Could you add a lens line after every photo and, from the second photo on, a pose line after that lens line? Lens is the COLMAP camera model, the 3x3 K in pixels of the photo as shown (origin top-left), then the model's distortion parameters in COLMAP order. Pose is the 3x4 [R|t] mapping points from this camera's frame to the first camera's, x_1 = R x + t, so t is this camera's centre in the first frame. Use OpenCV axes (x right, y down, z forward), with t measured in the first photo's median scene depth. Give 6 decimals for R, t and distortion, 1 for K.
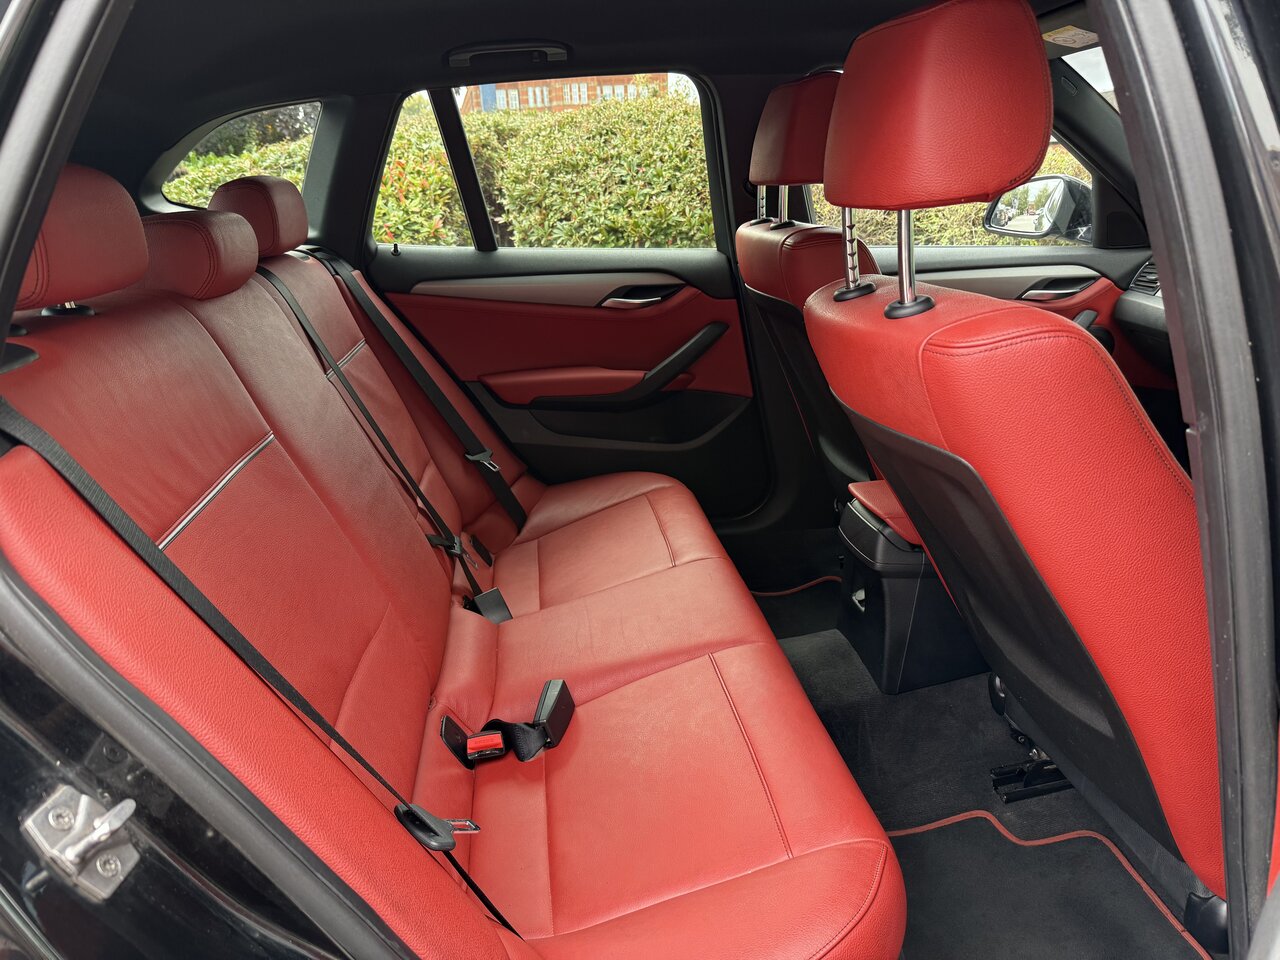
lens RADIAL K [[901.0, 0, 640.0], [0, 901.0, 480.0], [0, 0, 1]] dist [0.119859, -0.205091]
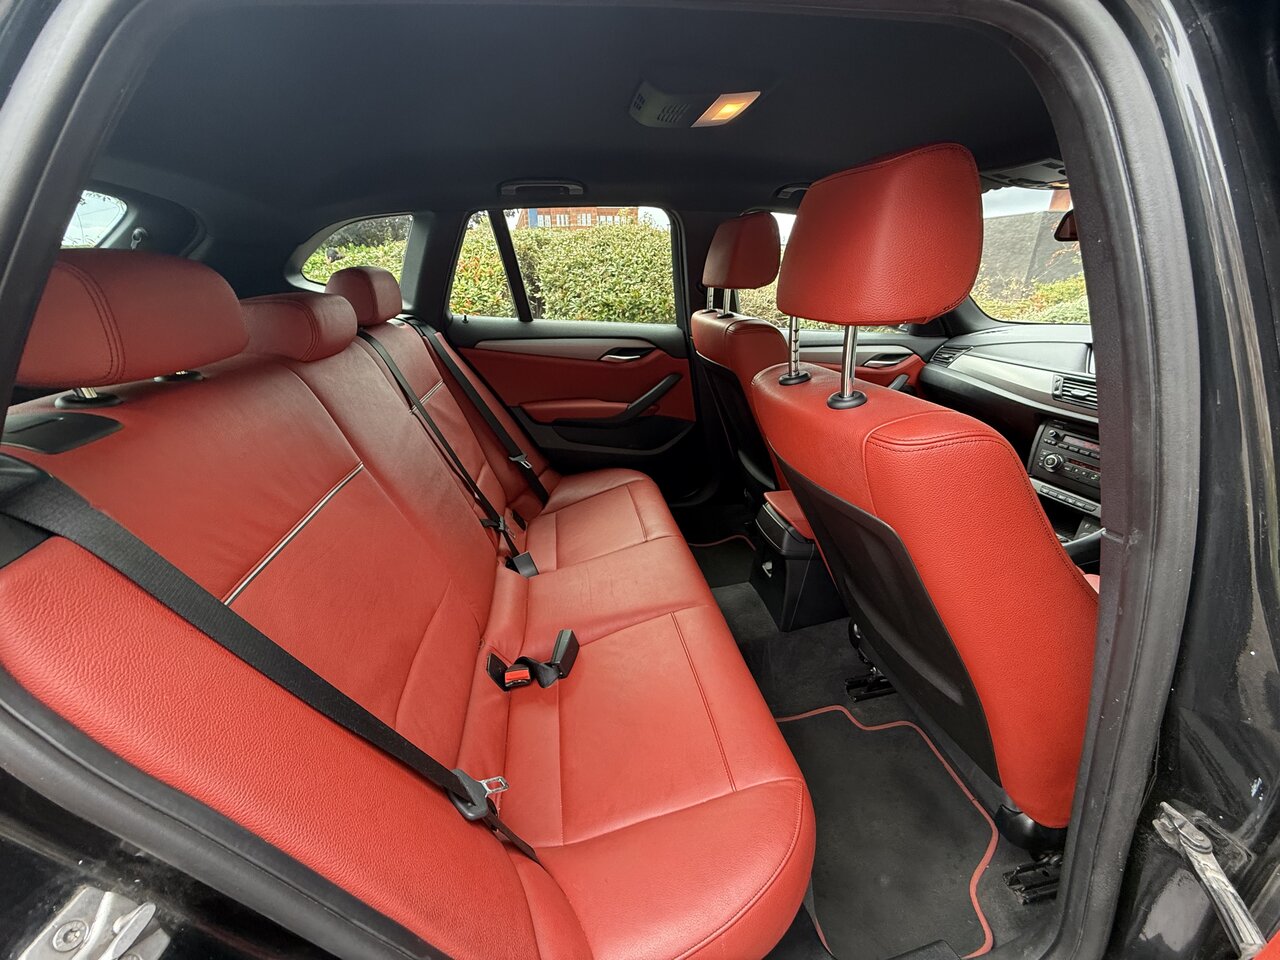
lens RADIAL K [[507.2, 0, 640.0], [0, 507.2, 480.0], [0, 0, 1]] dist [0.009718, -0.007095]
pose [[0.998391, 0.026288, 0.050233, -0.019349], [-0.029746, 0.997147, 0.069381, -0.069927], [-0.048266, -0.070764, 0.996325, 0.169851]]
